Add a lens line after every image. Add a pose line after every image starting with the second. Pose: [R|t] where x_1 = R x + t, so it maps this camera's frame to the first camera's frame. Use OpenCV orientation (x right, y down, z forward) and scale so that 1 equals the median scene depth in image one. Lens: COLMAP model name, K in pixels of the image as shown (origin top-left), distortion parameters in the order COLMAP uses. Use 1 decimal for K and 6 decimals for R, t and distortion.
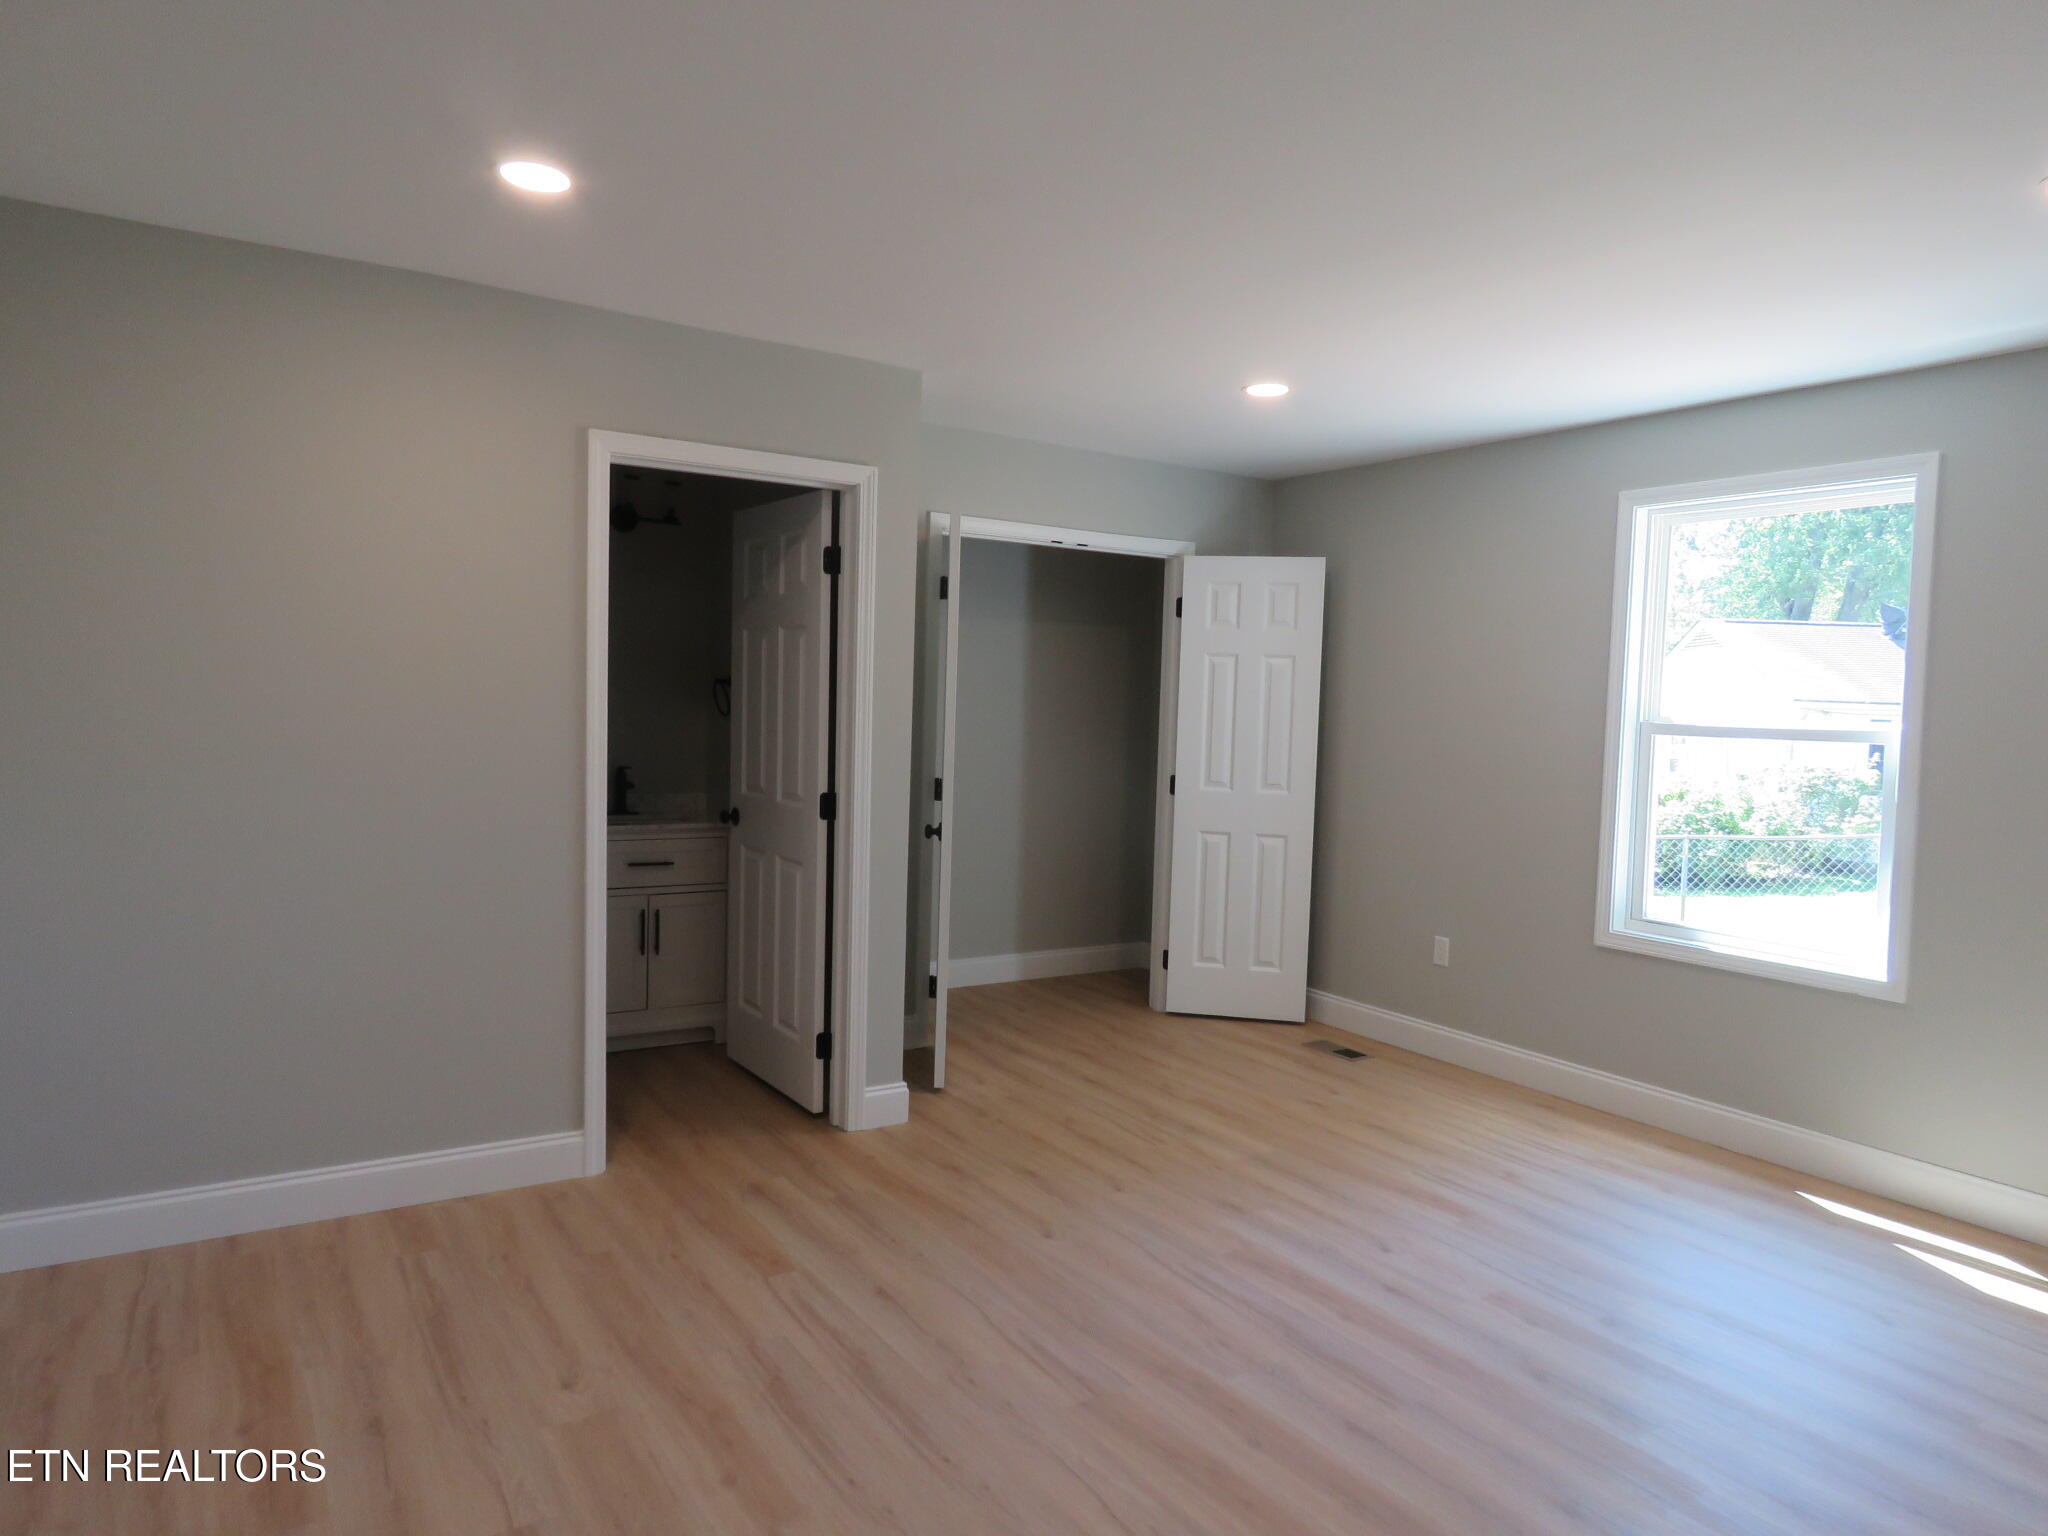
lens RADIAL K [[1307.8, 0, 1014.8], [0, 1307.8, 769.4], [0, 0, 1]] dist [-0.000222, 0.003178]
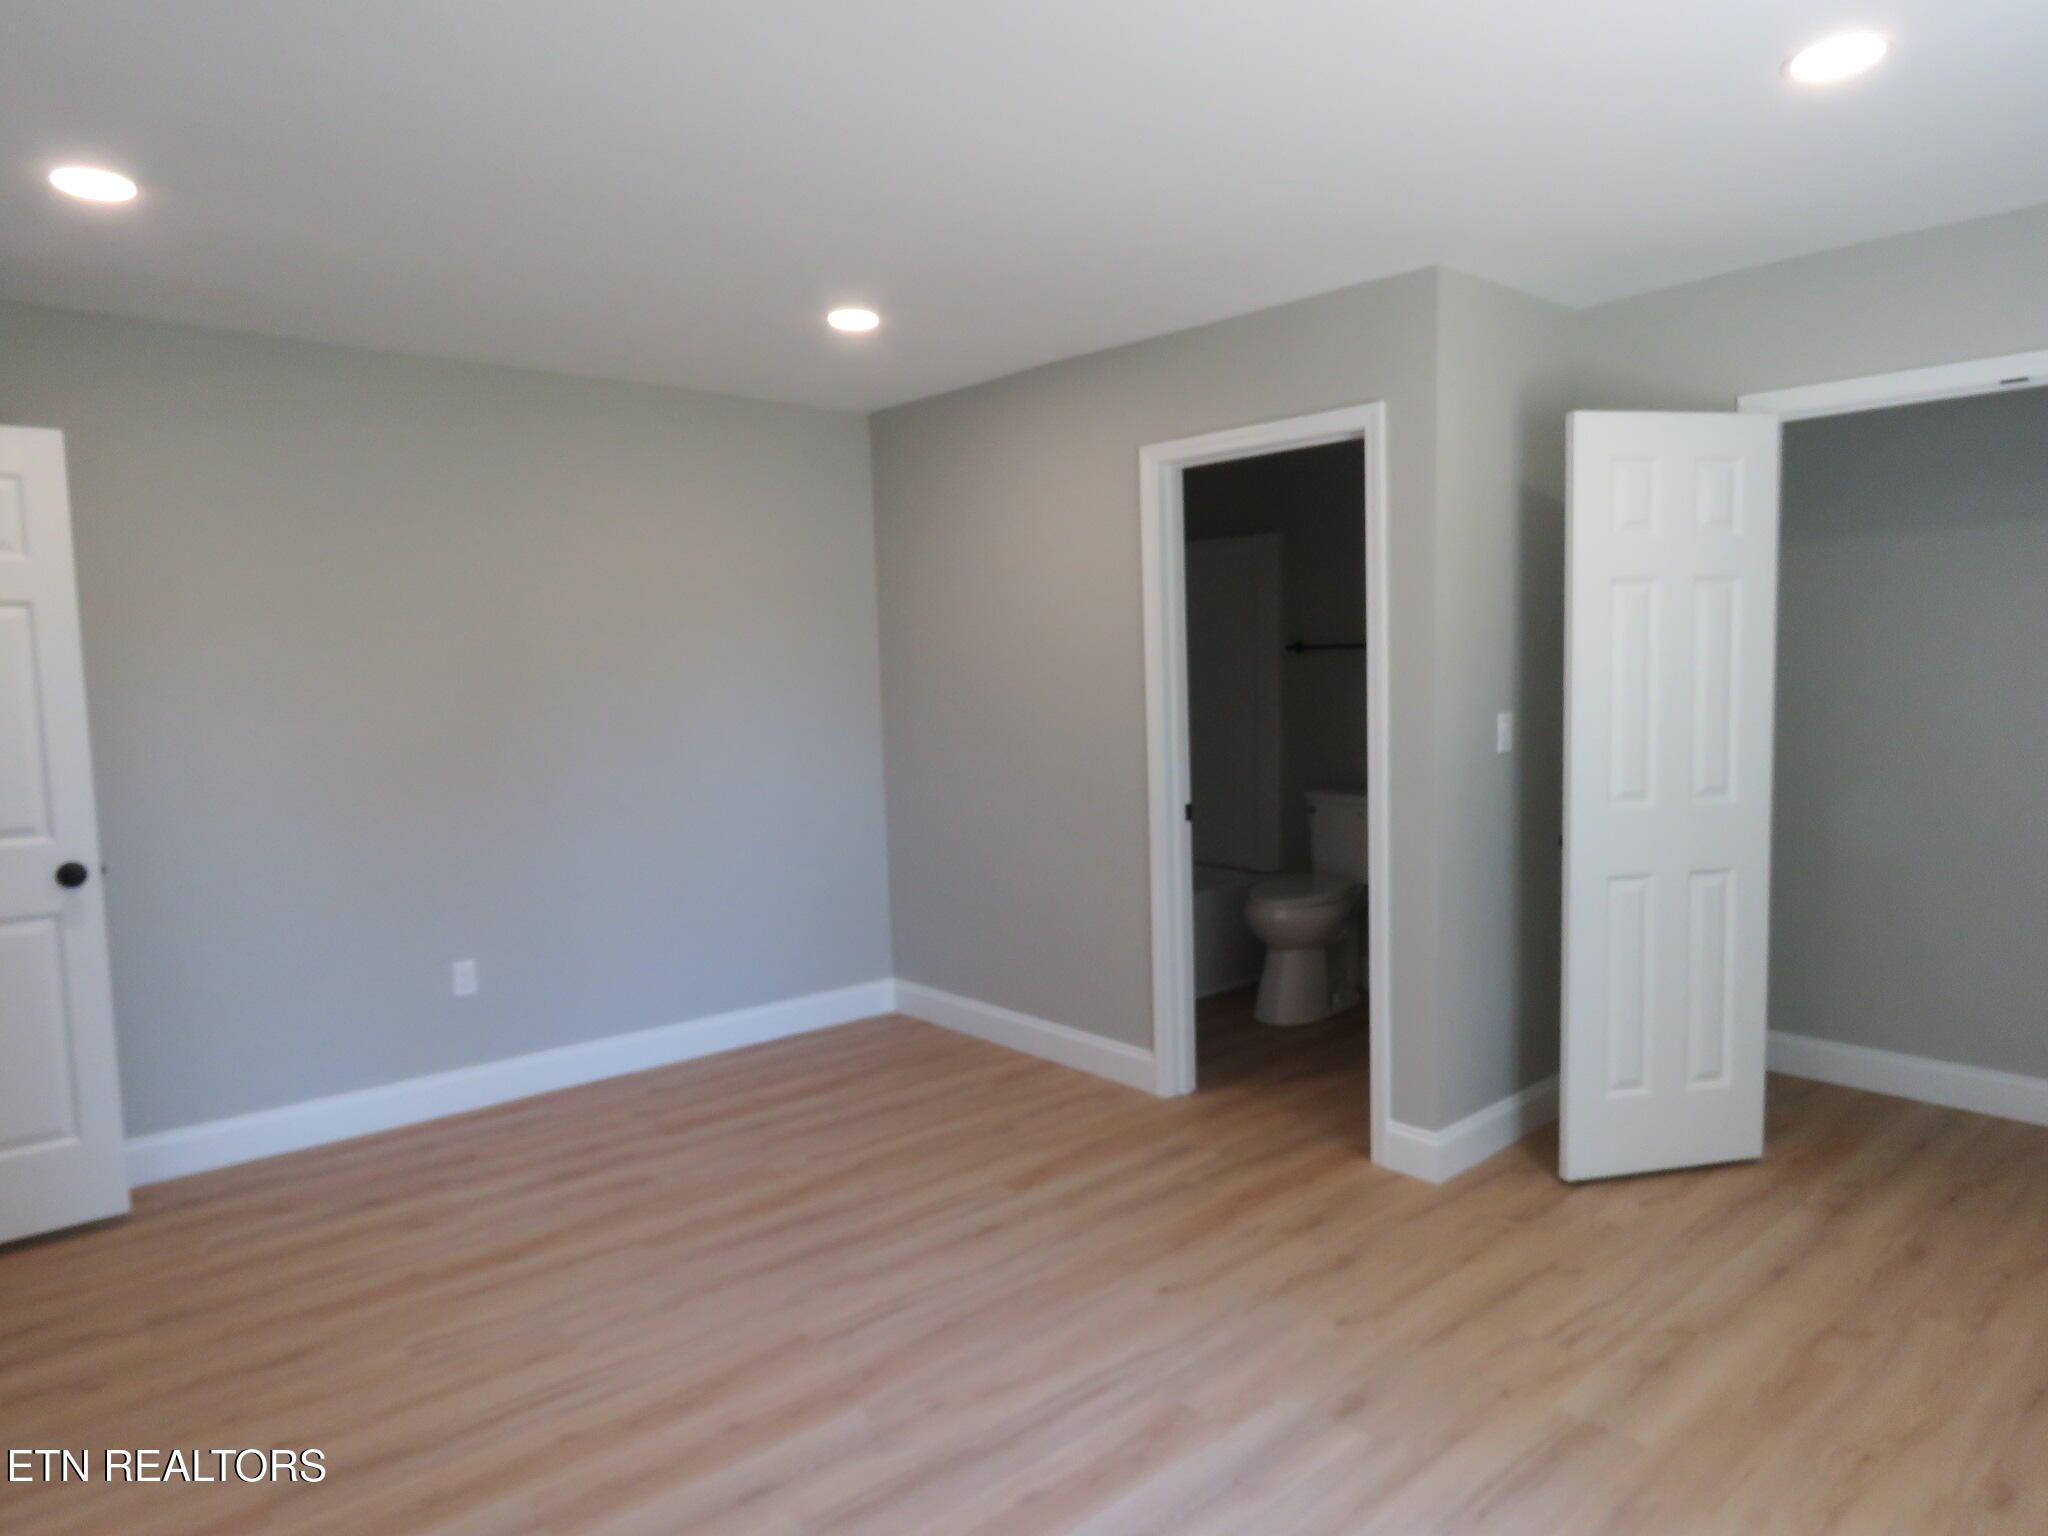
lens RADIAL K [[1307.8, 0, 1014.8], [0, 1307.8, 769.4], [0, 0, 1]] dist [-0.000222, 0.003178]
pose [[0.153694, 0.060471, -0.986266, 0.812456], [-0.025816, 0.998031, 0.057169, -0.039354], [0.987781, 0.016675, 0.154953, 0.717355]]
